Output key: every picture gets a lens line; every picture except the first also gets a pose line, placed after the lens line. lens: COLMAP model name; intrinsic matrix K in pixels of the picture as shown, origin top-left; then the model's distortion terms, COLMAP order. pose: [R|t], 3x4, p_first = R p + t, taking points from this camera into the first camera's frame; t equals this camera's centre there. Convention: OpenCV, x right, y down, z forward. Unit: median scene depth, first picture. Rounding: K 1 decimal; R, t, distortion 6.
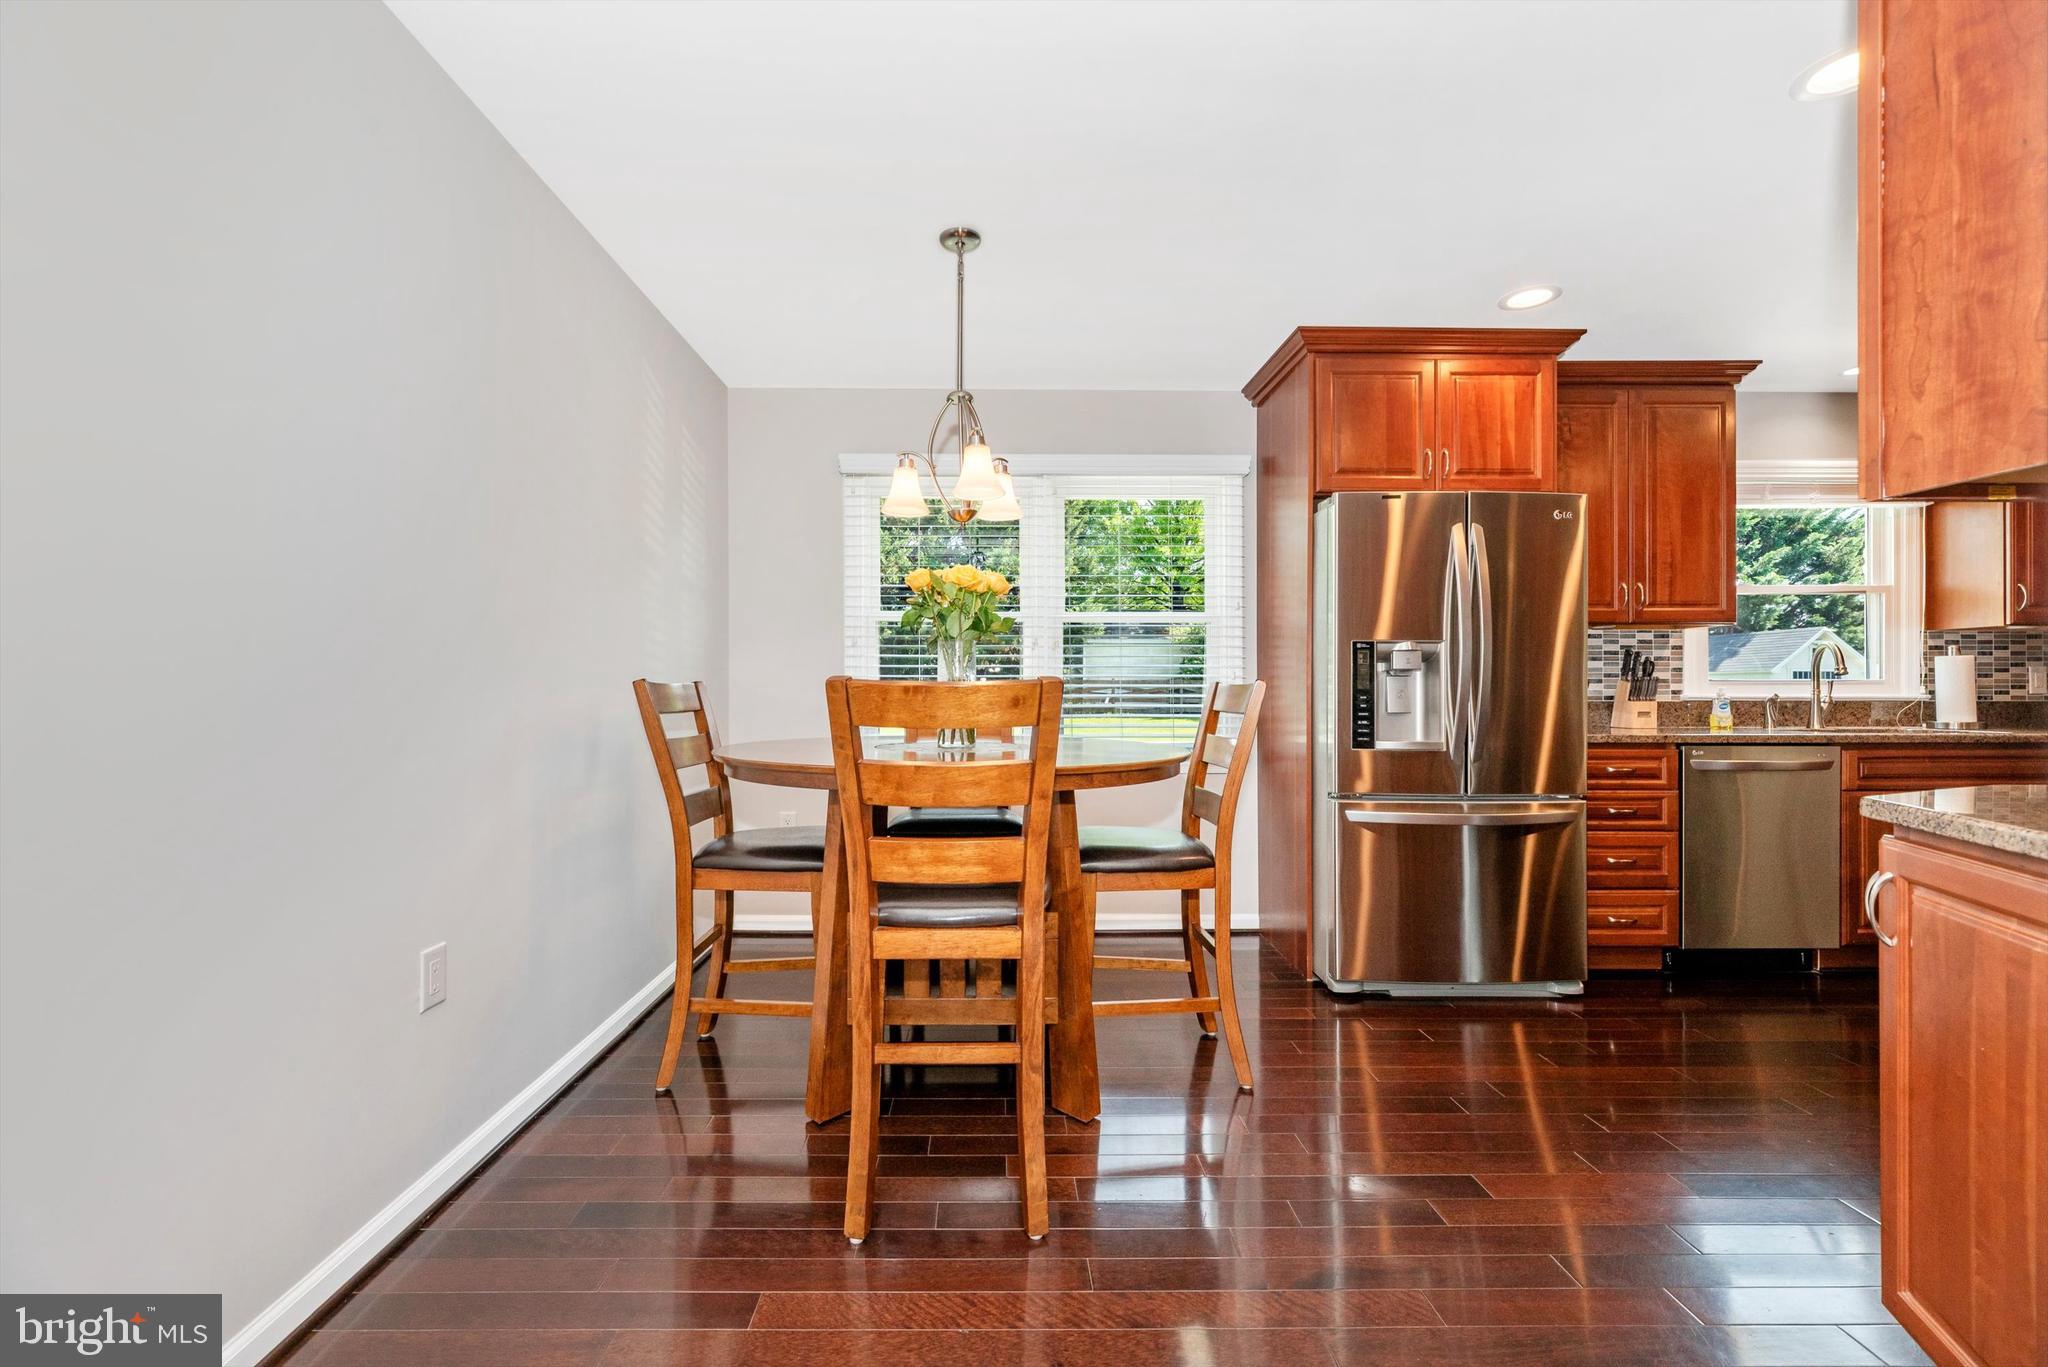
lens RADIAL K [[819.2, 0, 1009.2], [0, 819.2, 690.2], [0, 0, 1]] dist [-0.008274, -0.000073]
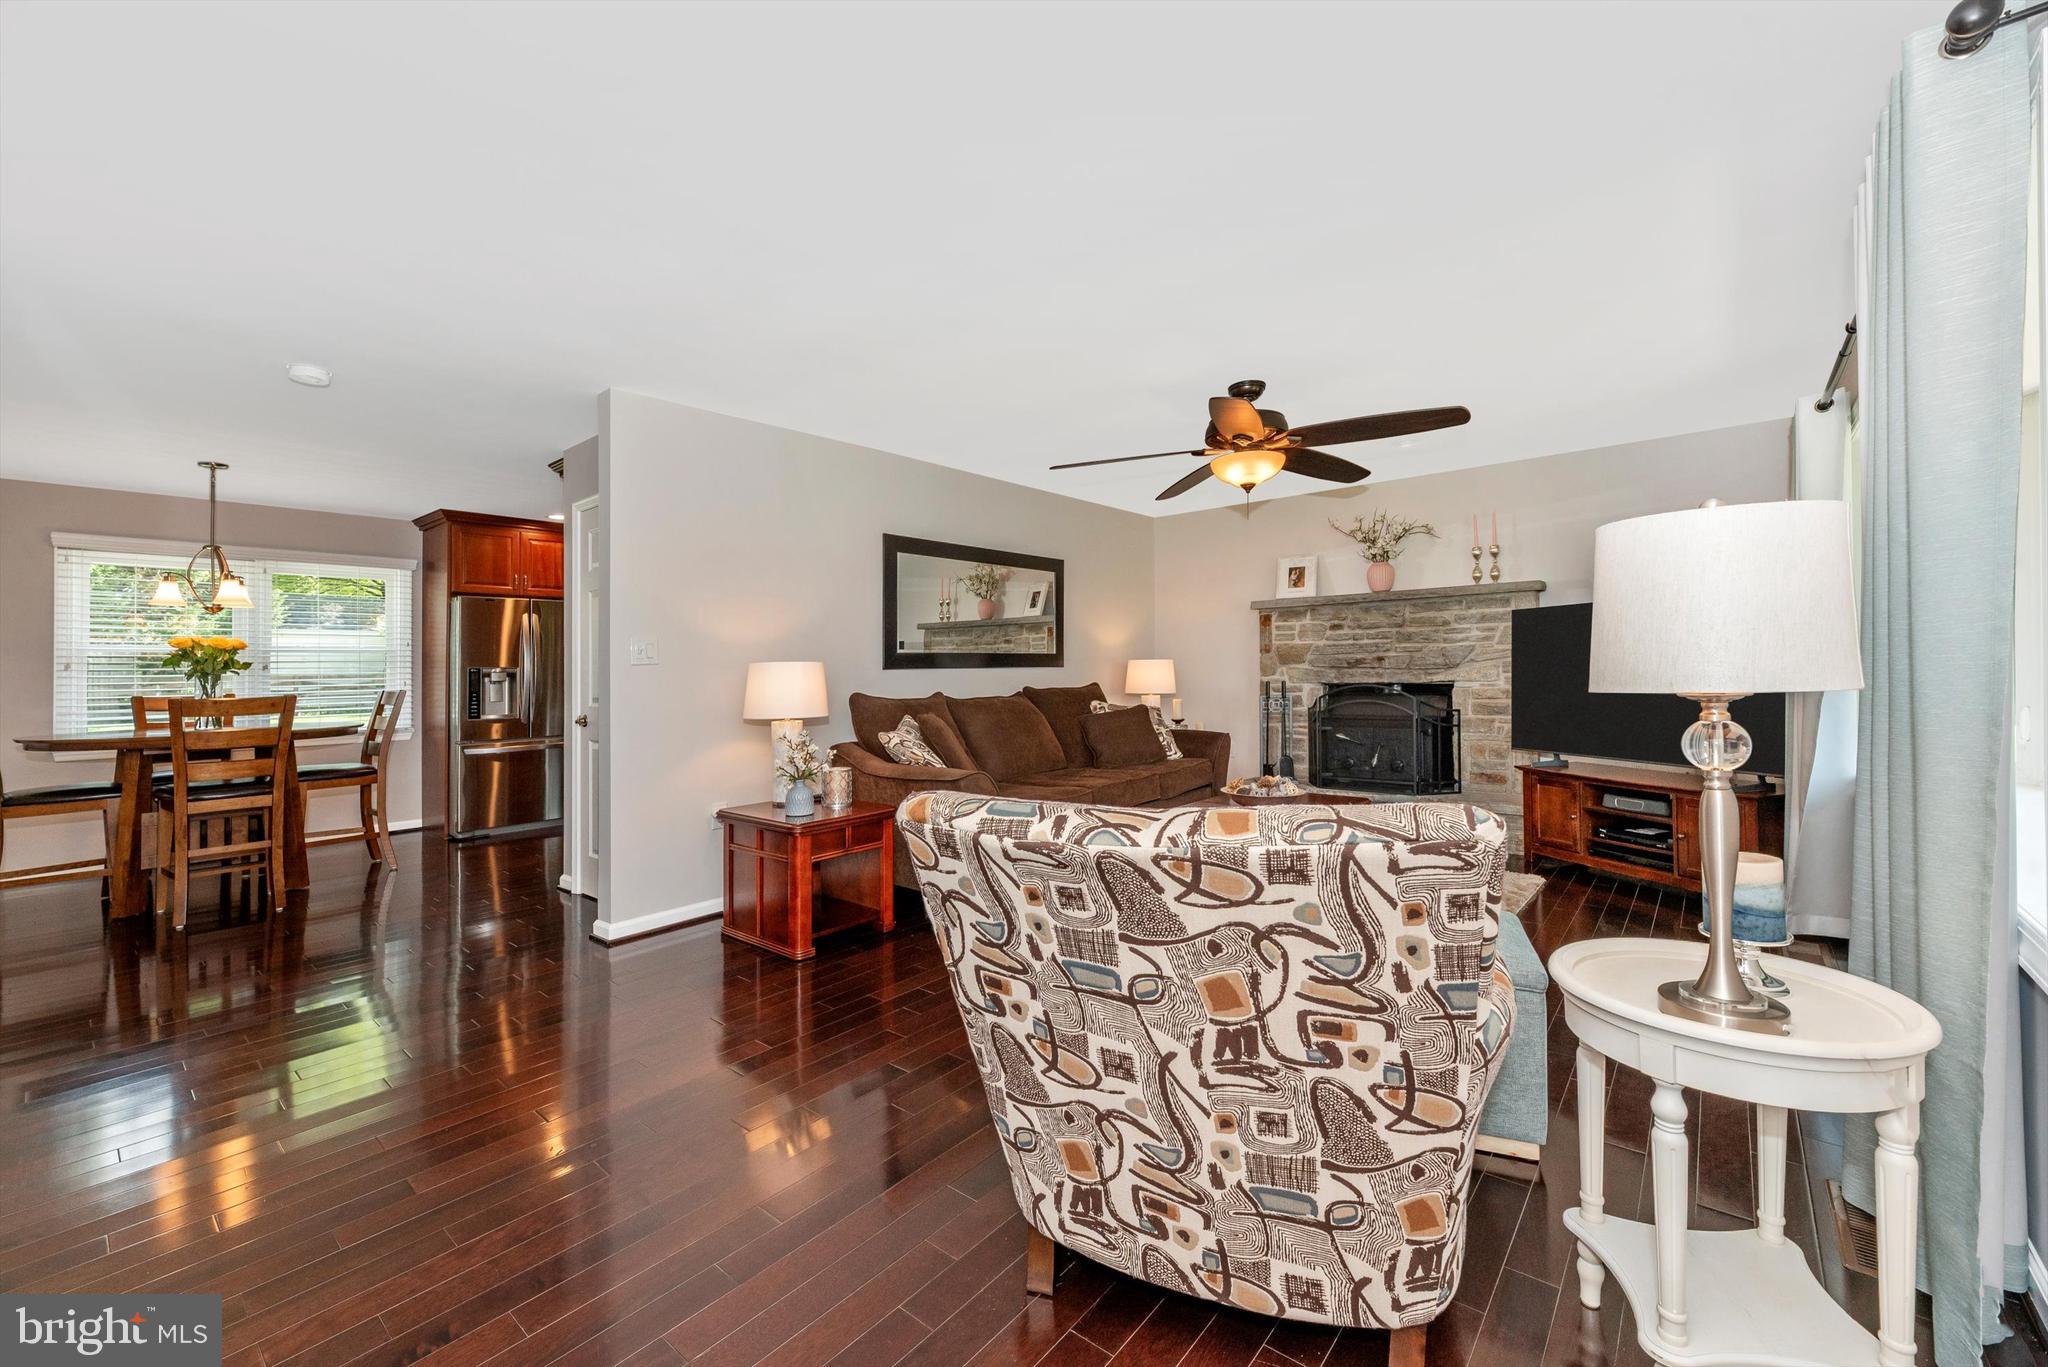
lens RADIAL K [[809.9, 0, 1027.5], [0, 809.9, 660.5], [0, 0, 1]] dist [-0.000298, 0.000067]
pose [[0.654000, -0.001050, 0.756494, -0.184599], [0.012629, 0.999875, -0.009531, -0.037161], [-0.756389, 0.015787, 0.653931, -1.269942]]
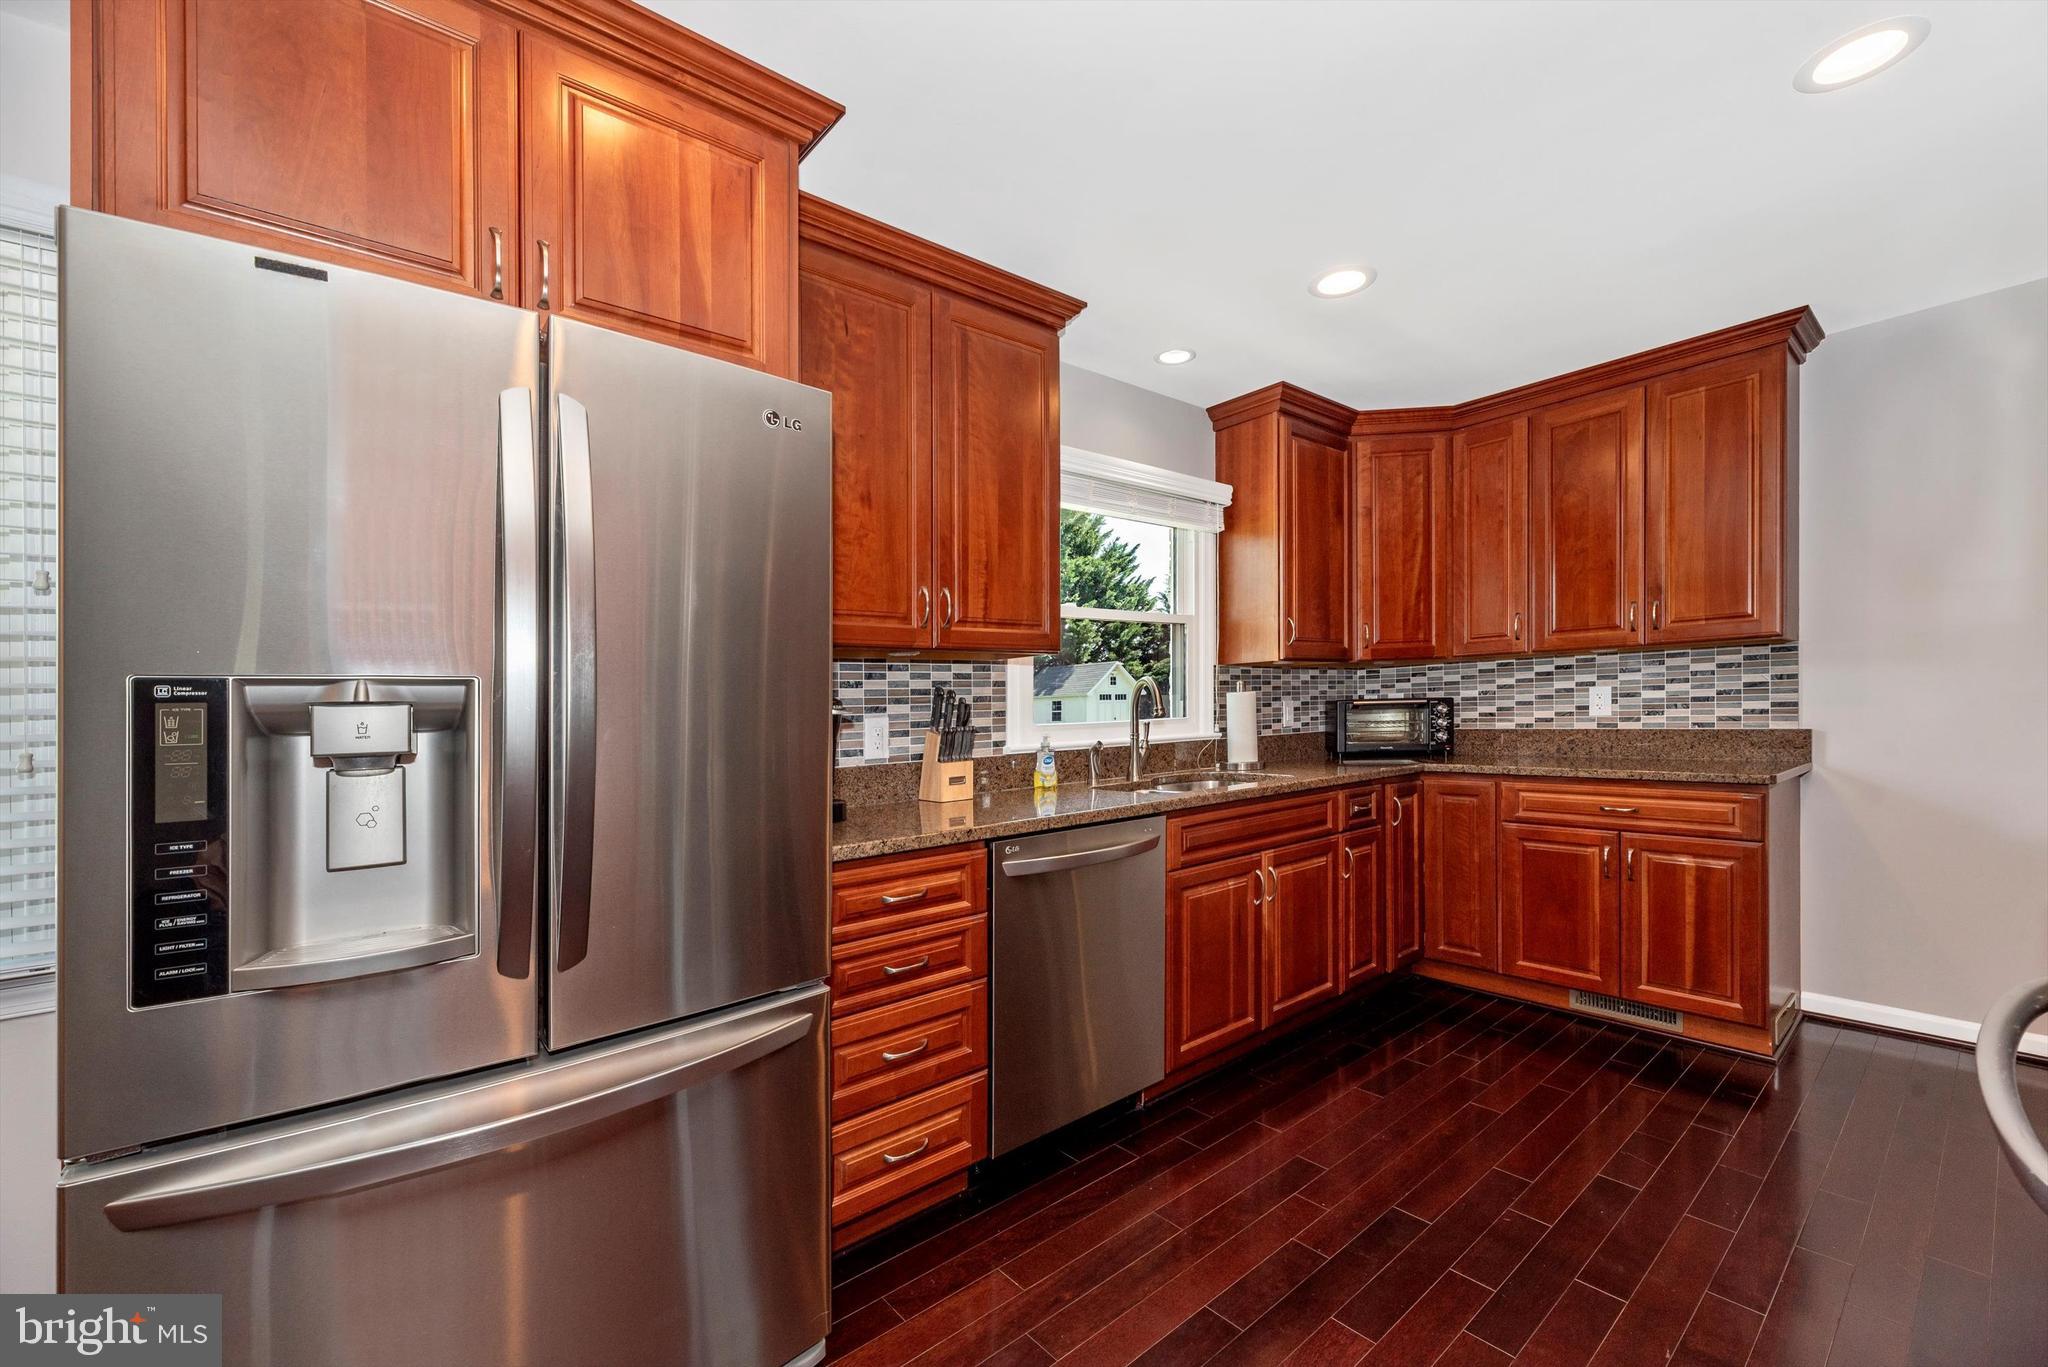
lens RADIAL K [[809.4, 0, 1026.5], [0, 809.4, 734.1], [0, 0, 1]] dist [0.001056, 0.000055]
pose [[0.788360, -0.042058, 0.613775, 0.459043], [0.029457, 0.999097, 0.030626, -0.033703], [-0.614508, -0.006064, 0.788887, 0.478130]]
